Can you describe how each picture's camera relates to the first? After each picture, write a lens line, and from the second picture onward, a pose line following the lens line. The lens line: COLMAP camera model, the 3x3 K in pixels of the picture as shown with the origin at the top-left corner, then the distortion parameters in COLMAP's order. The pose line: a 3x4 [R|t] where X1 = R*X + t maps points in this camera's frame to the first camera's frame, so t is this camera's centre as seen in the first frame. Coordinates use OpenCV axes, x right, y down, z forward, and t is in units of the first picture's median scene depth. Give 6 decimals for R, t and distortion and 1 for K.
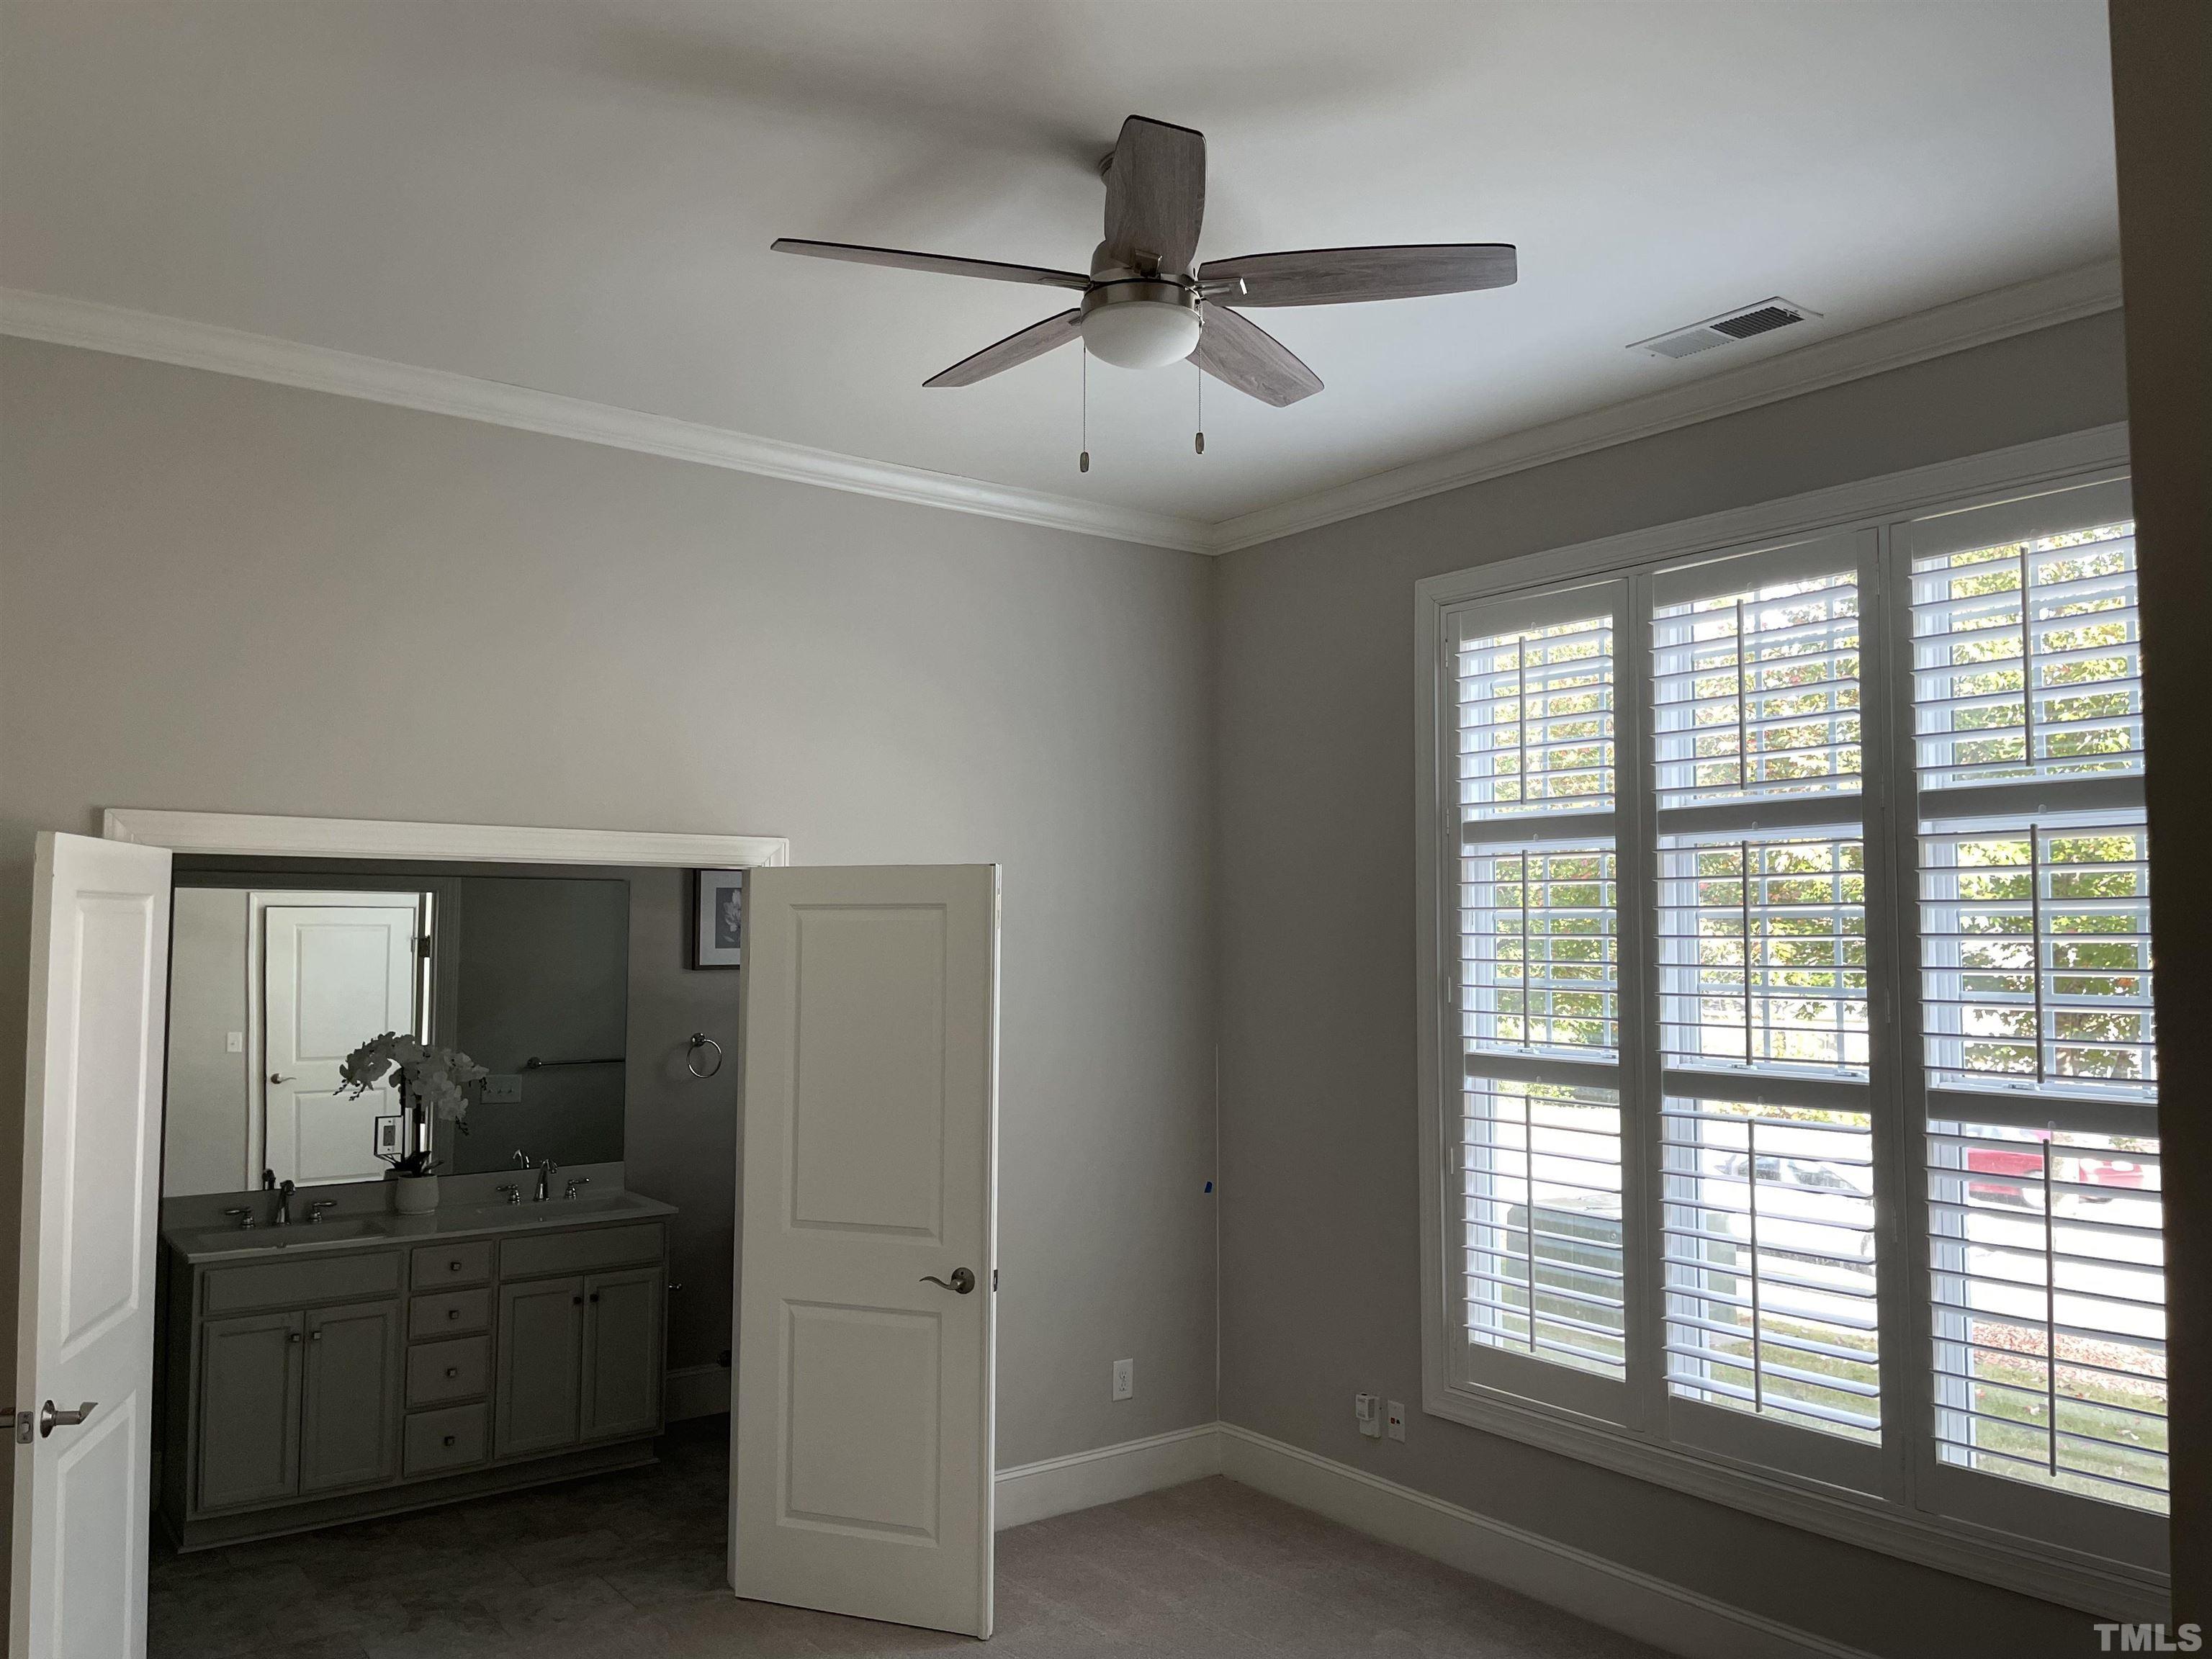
lens RADIAL K [[1701.1, 0, 1115.7], [0, 1701.1, 834.2], [0, 0, 1]] dist [0.036716, -0.045462]
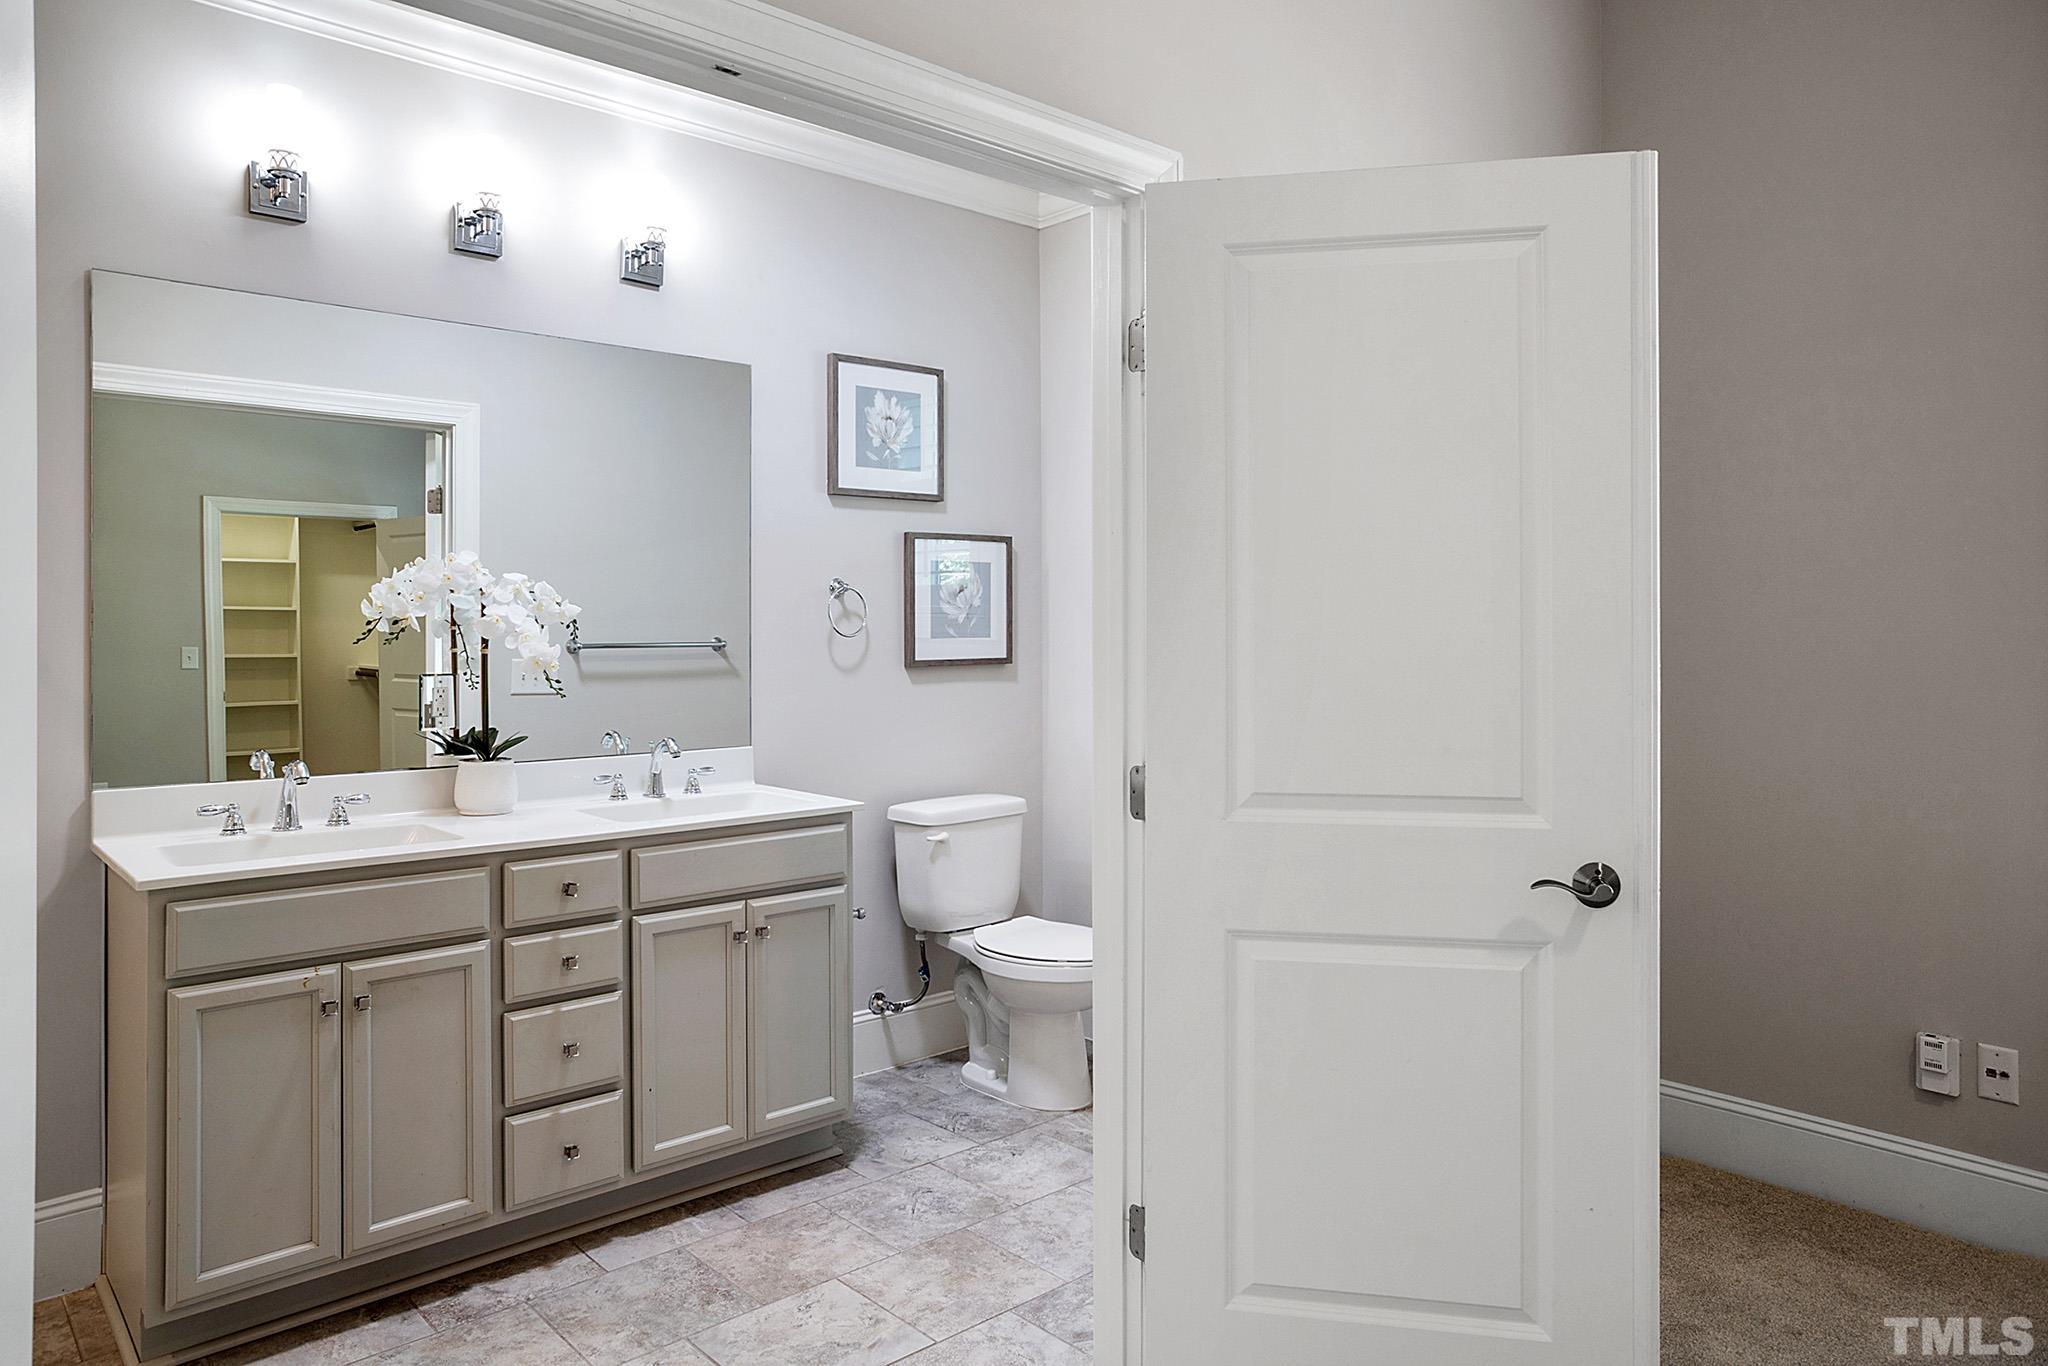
lens RADIAL K [[1324.2, 0, 1019.4], [0, 1324.2, 614.7], [0, 0, 1]] dist [-0.048628, 0.066225]
pose [[0.995497, -0.009723, 0.094289, -0.284141], [0.005390, 0.998922, 0.046100, 0.137052], [-0.094636, -0.045384, 0.994477, 0.534232]]
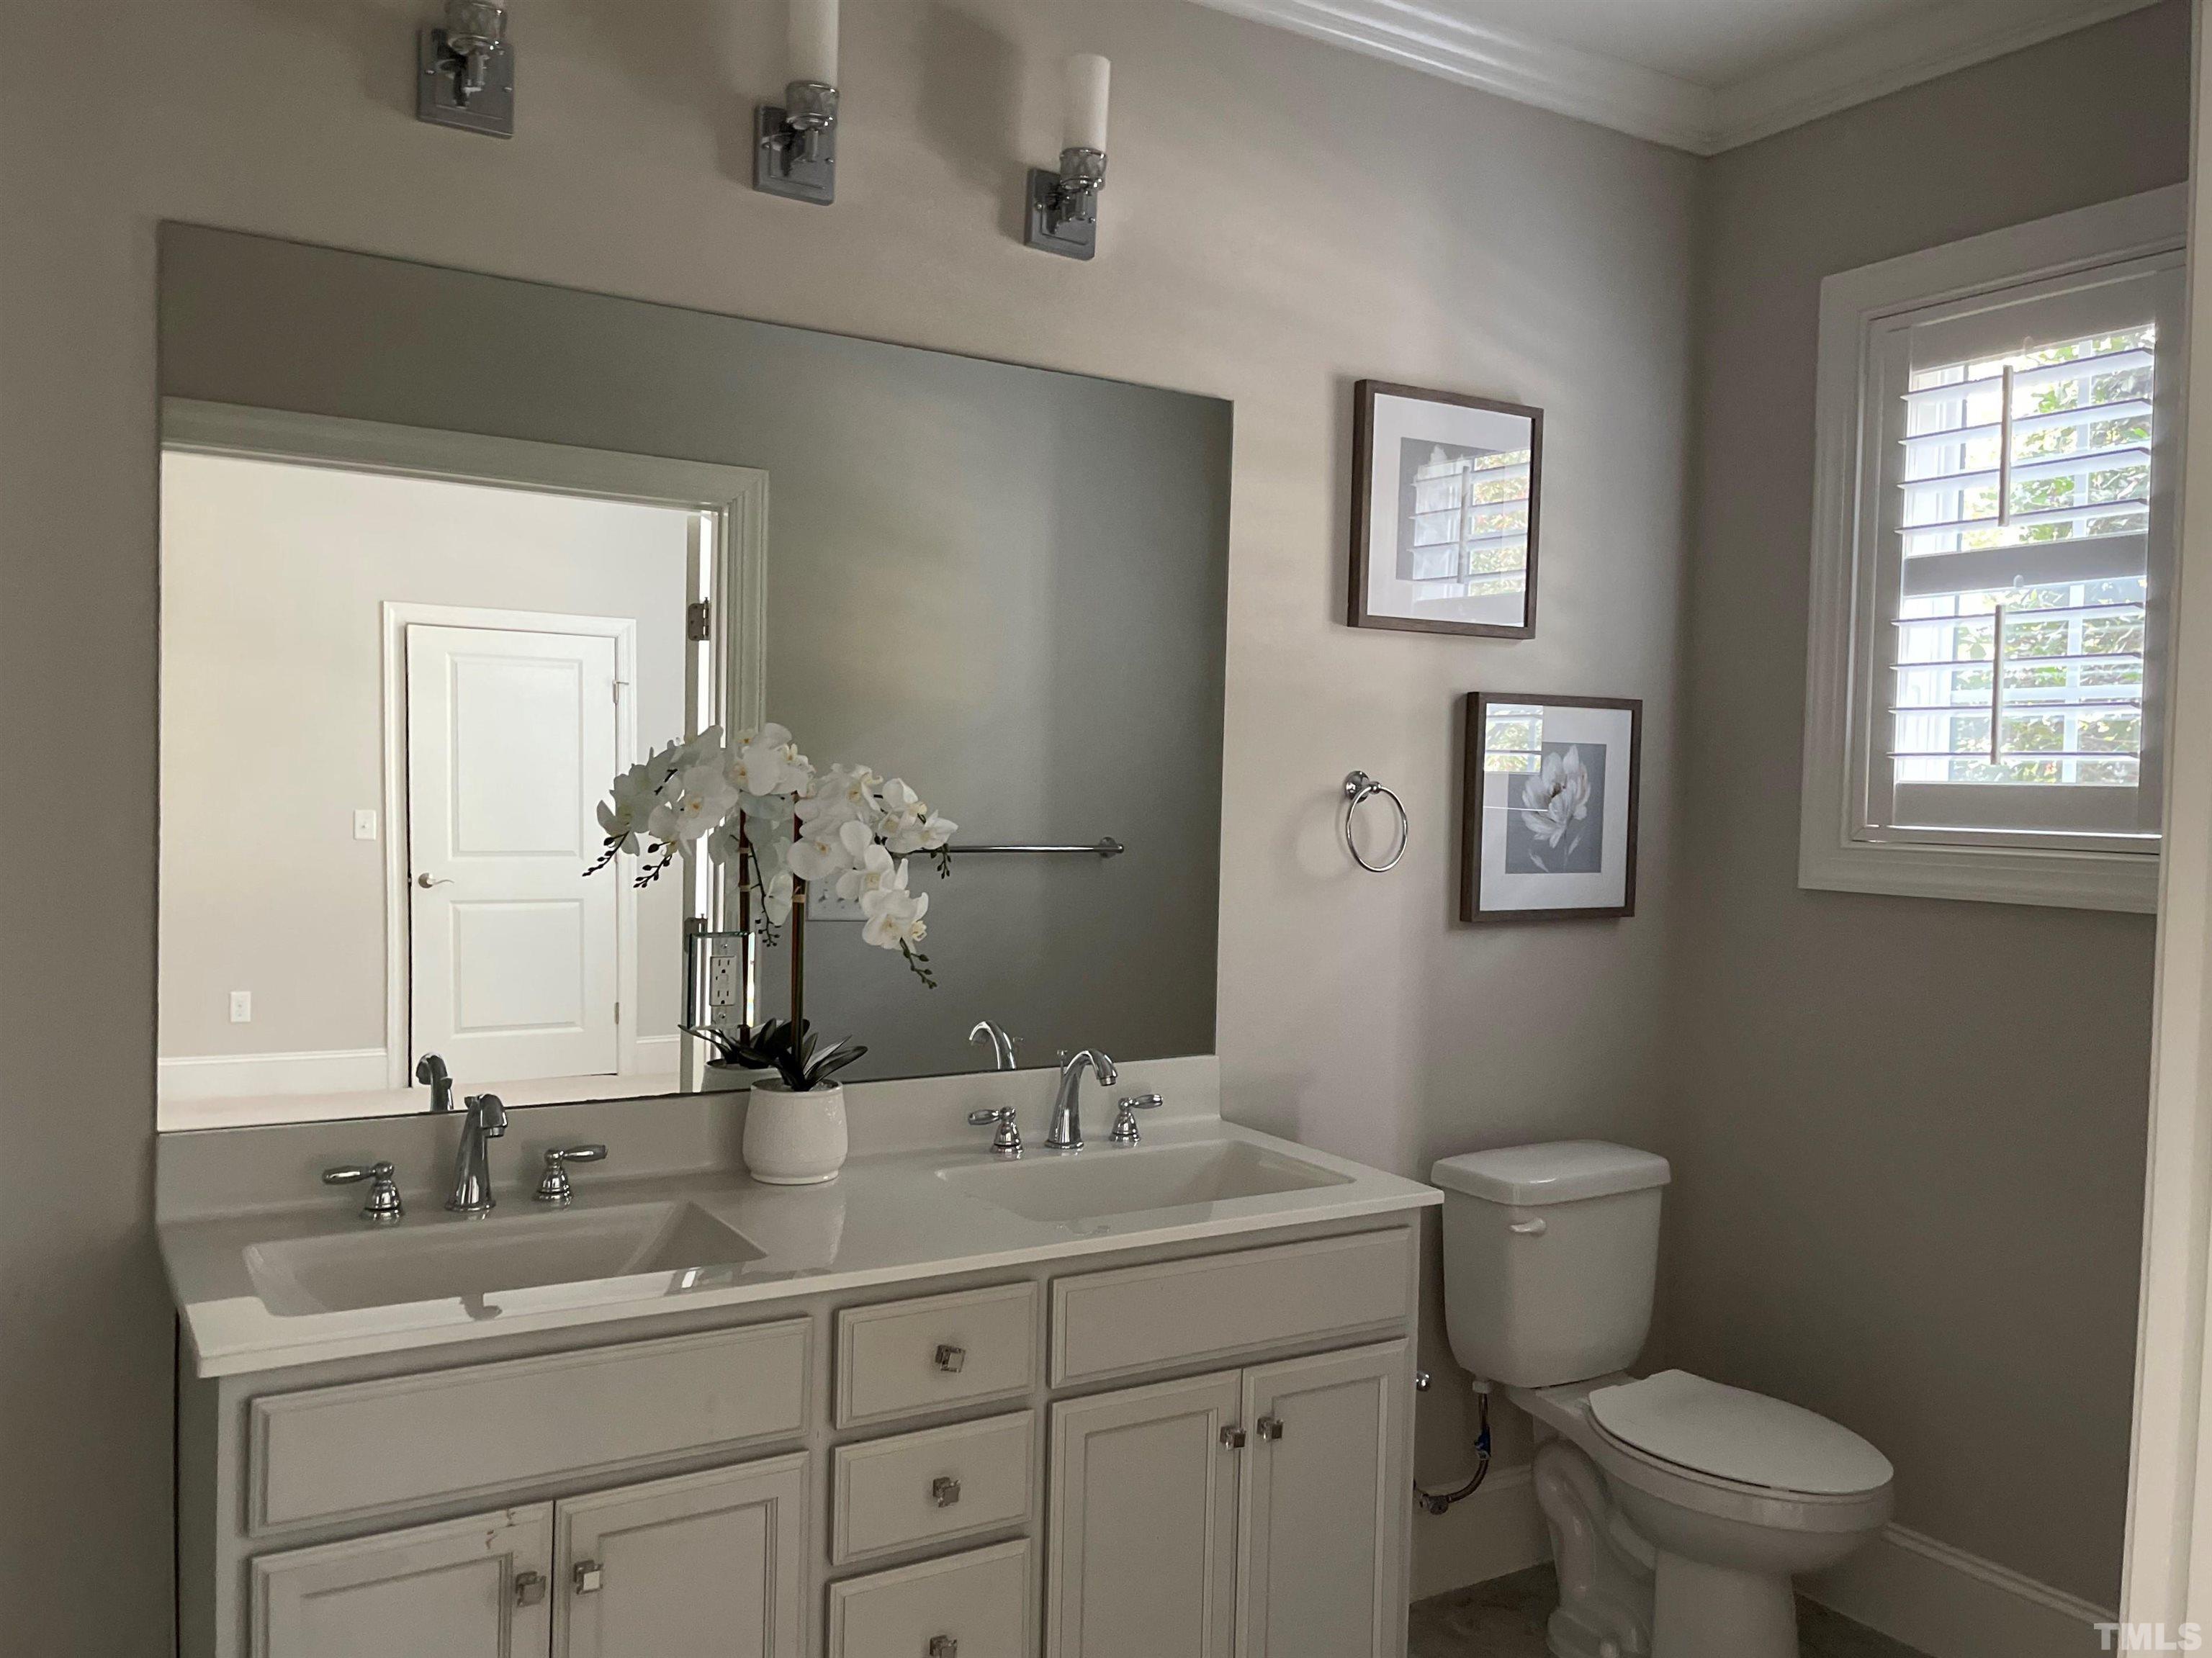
lens RADIAL K [[1754.9, 0, 1106.0], [0, 1754.9, 829.0], [0, 0, 1]] dist [0.001771, -0.000923]
pose [[0.996531, 0.025486, -0.079230, -0.353416], [-0.018437, 0.995910, 0.088452, 0.120096], [0.081161, -0.086685, 0.992924, 0.702995]]
